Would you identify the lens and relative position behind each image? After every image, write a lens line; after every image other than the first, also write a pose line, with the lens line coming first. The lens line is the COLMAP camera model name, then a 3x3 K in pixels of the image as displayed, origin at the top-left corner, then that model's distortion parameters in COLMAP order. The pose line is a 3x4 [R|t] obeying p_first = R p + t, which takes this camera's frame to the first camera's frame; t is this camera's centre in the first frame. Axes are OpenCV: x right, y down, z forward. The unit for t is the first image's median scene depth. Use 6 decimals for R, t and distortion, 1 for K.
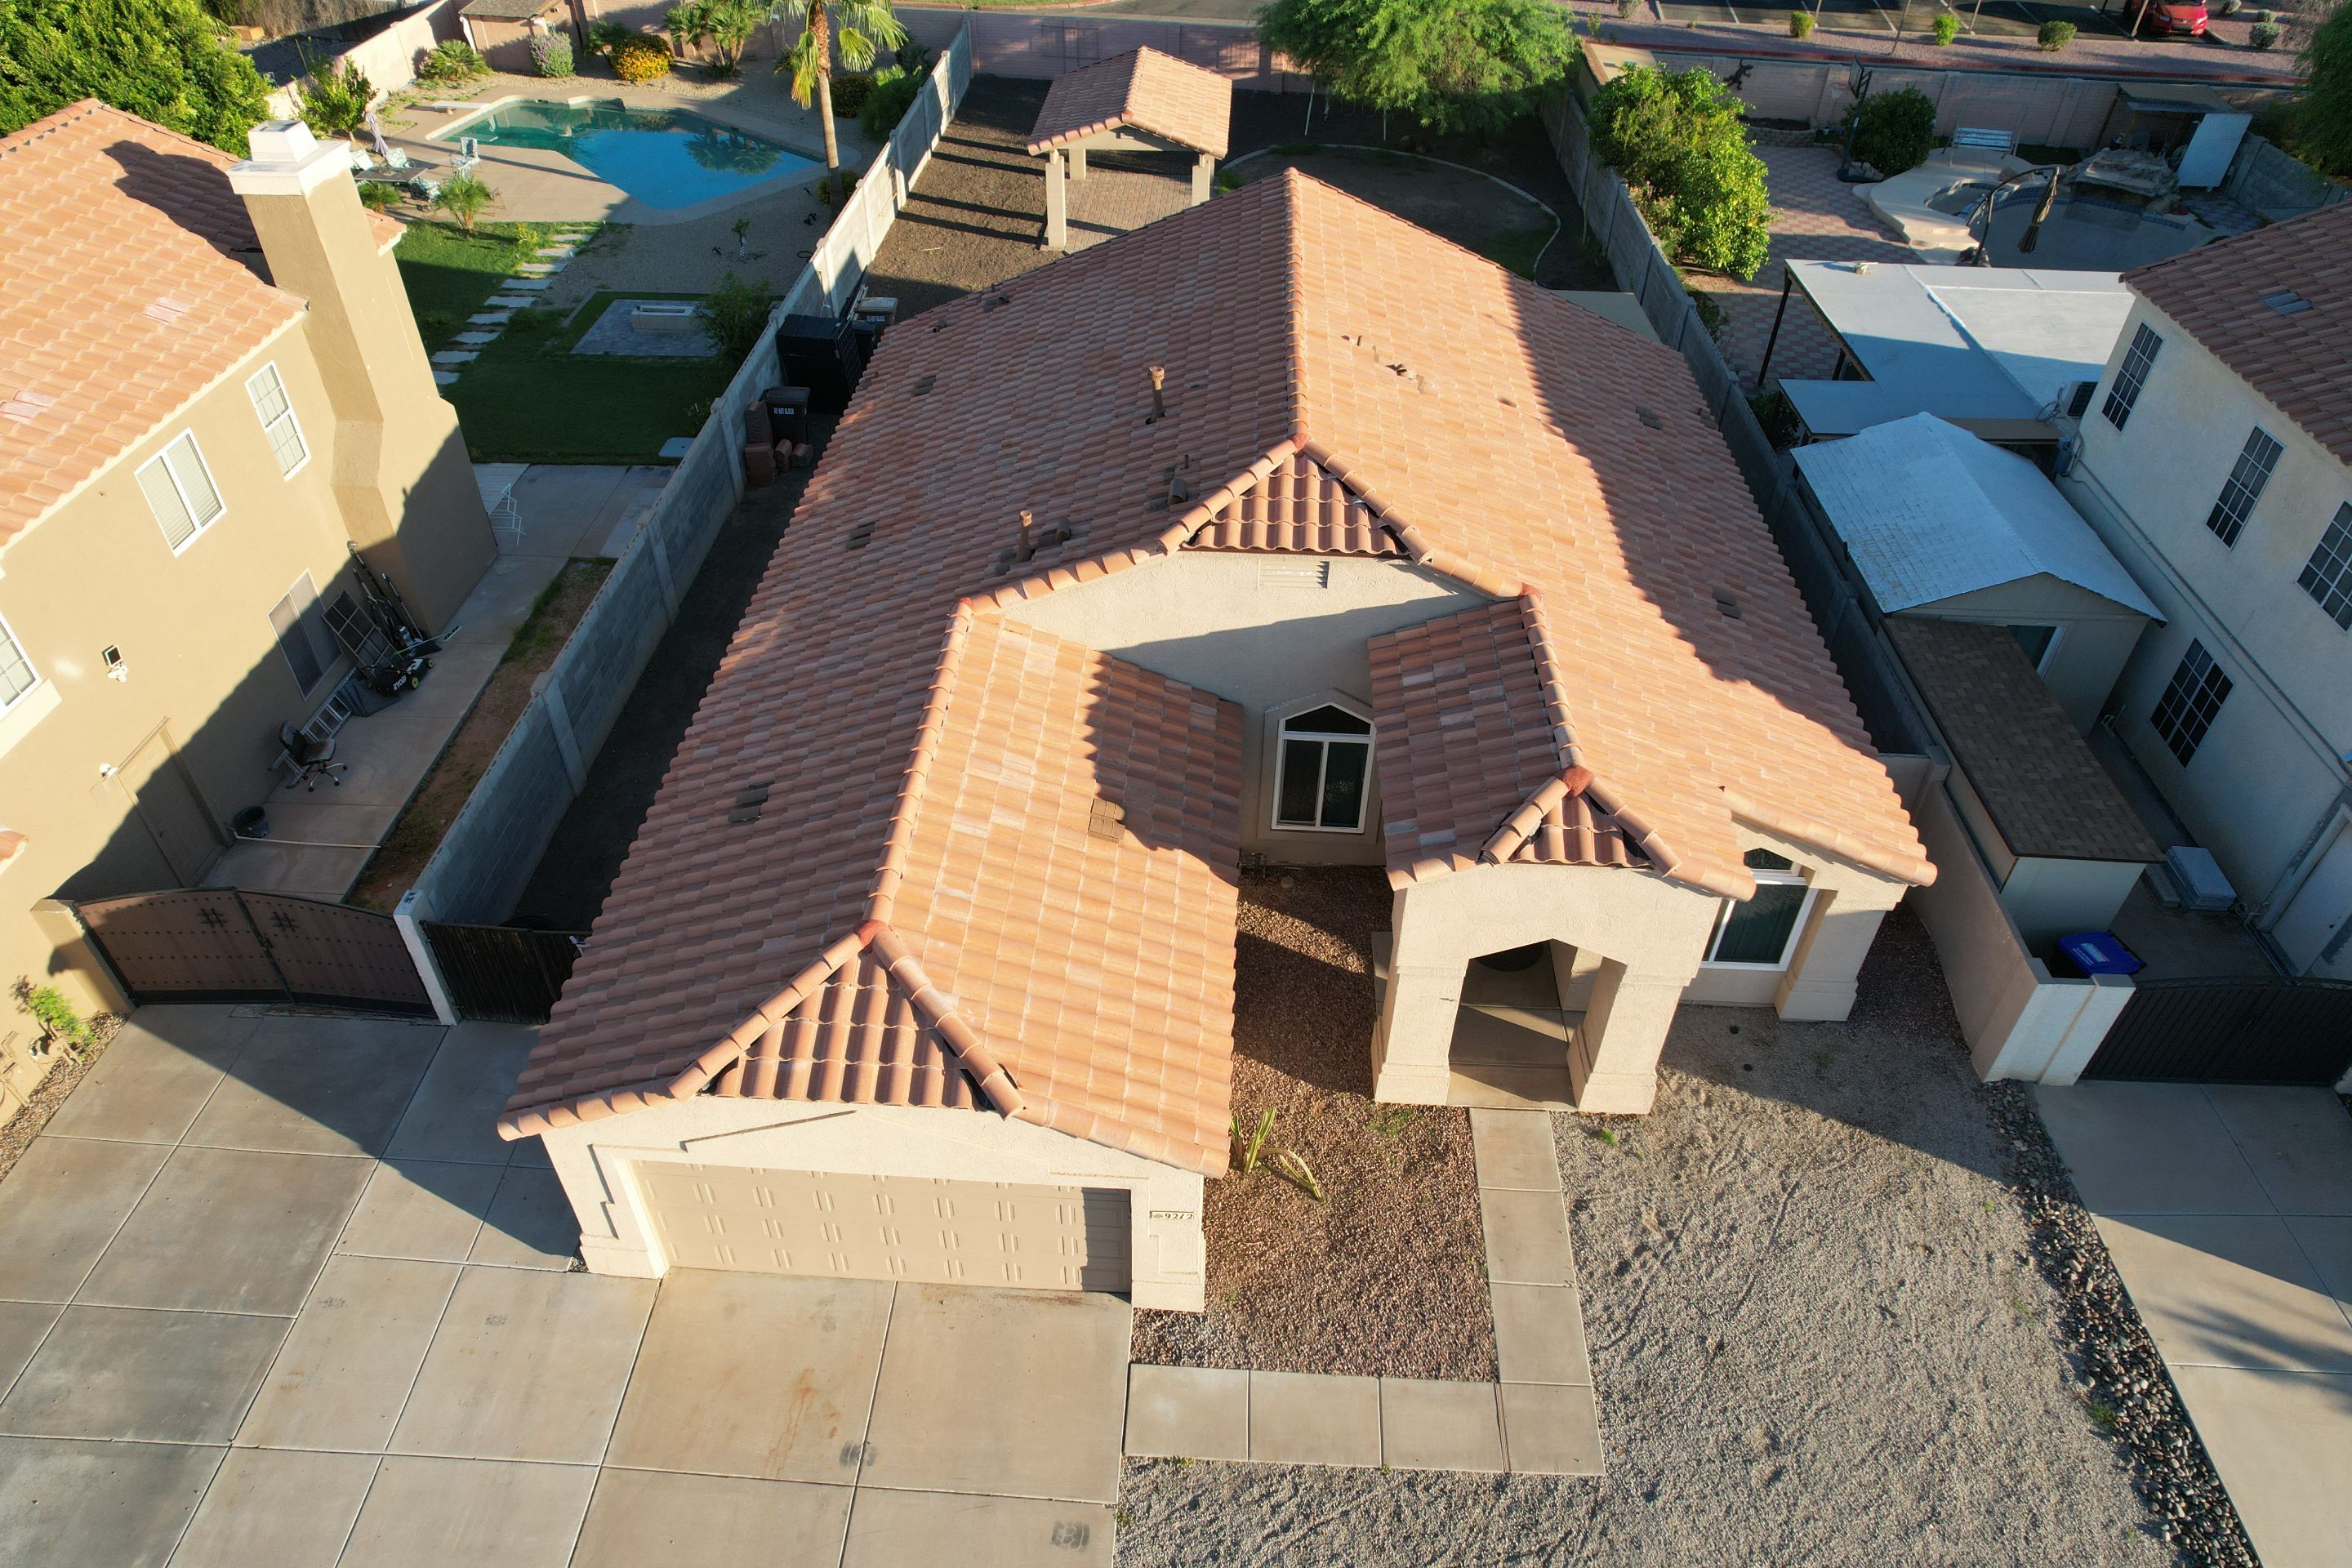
lens RADIAL K [[1504.9, 0, 1165.9], [0, 1504.9, 798.1], [0, 0, 1]] dist [-0.073837, 0.069021]
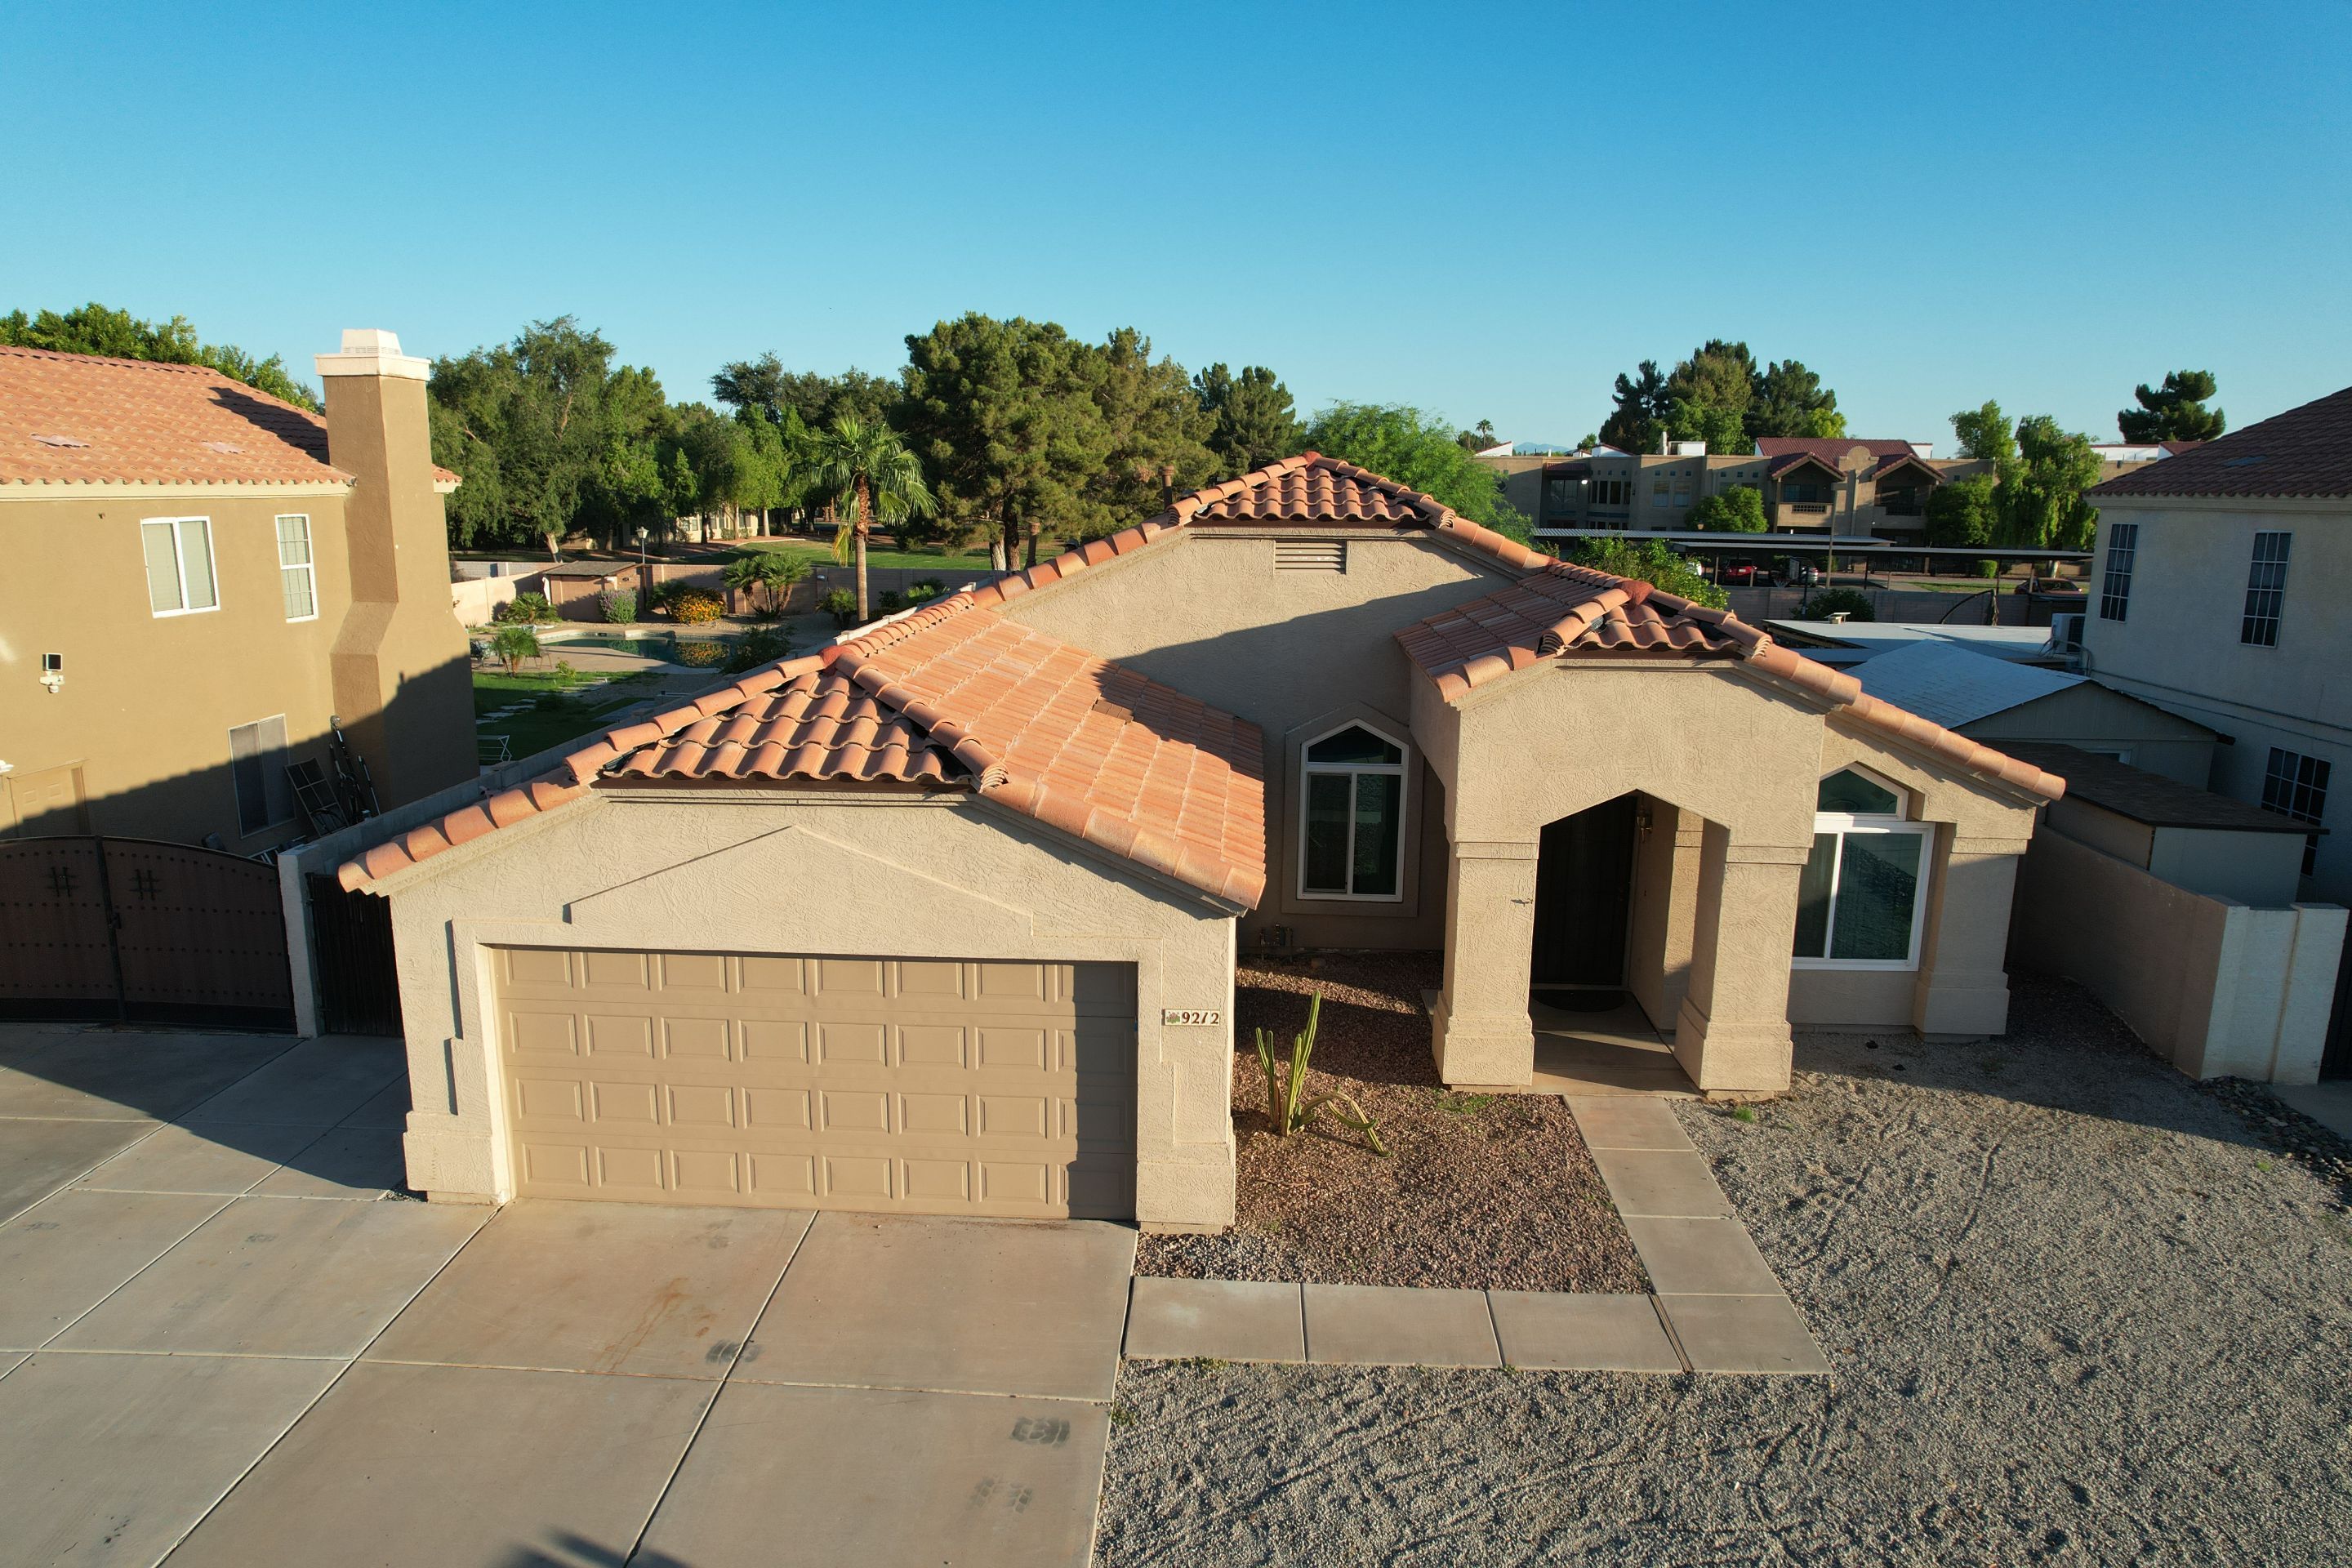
lens RADIAL K [[1504.9, 0, 1166.1], [0, 1504.9, 796.6], [0, 0, 1]] dist [-0.073837, 0.069021]
pose [[1.000000, -0.000167, -0.000636, -0.007376], [-0.000155, 0.880257, -0.474496, 0.488655], [0.000639, 0.474496, 0.880257, 0.250017]]
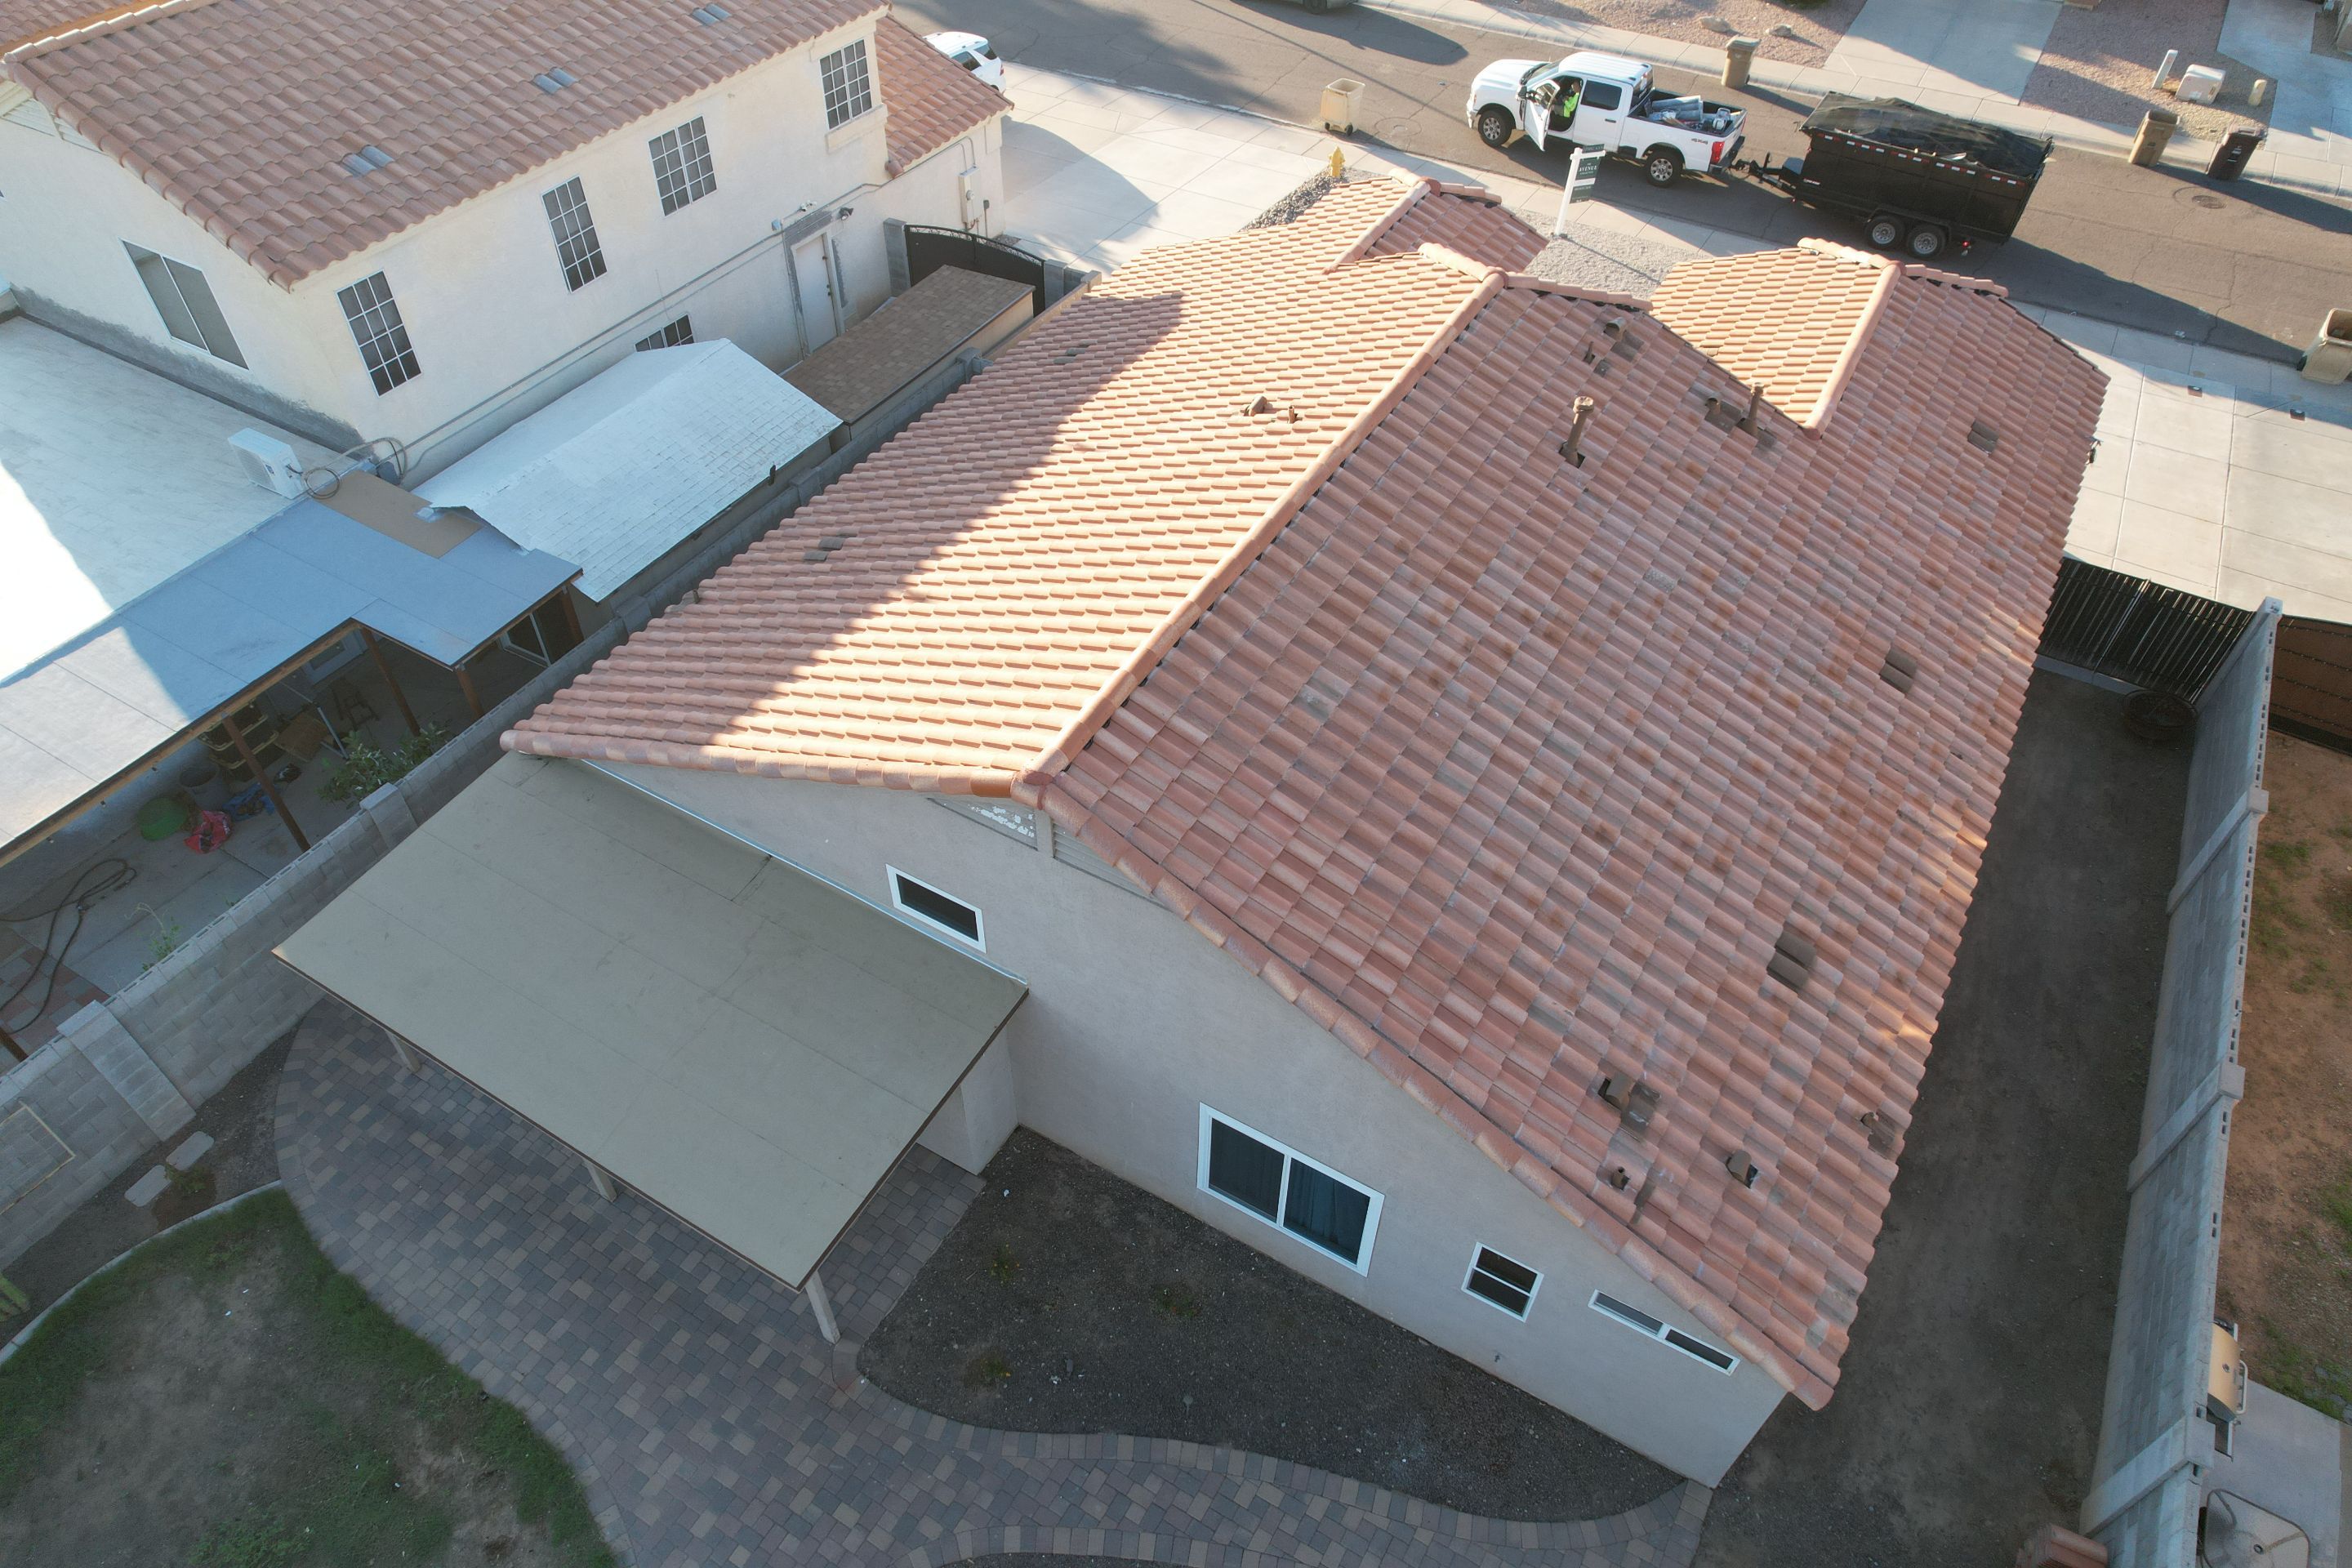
lens RADIAL K [[1504.9, 0, 1166.2], [0, 1504.9, 787.1], [0, 0, 1]] dist [-0.073837, 0.069021]
pose [[-0.889351, -0.336647, 0.309392, -0.157923], [0.283181, 0.125710, 0.950792, -1.362921], [-0.358974, 0.933202, -0.016468, 1.585933]]
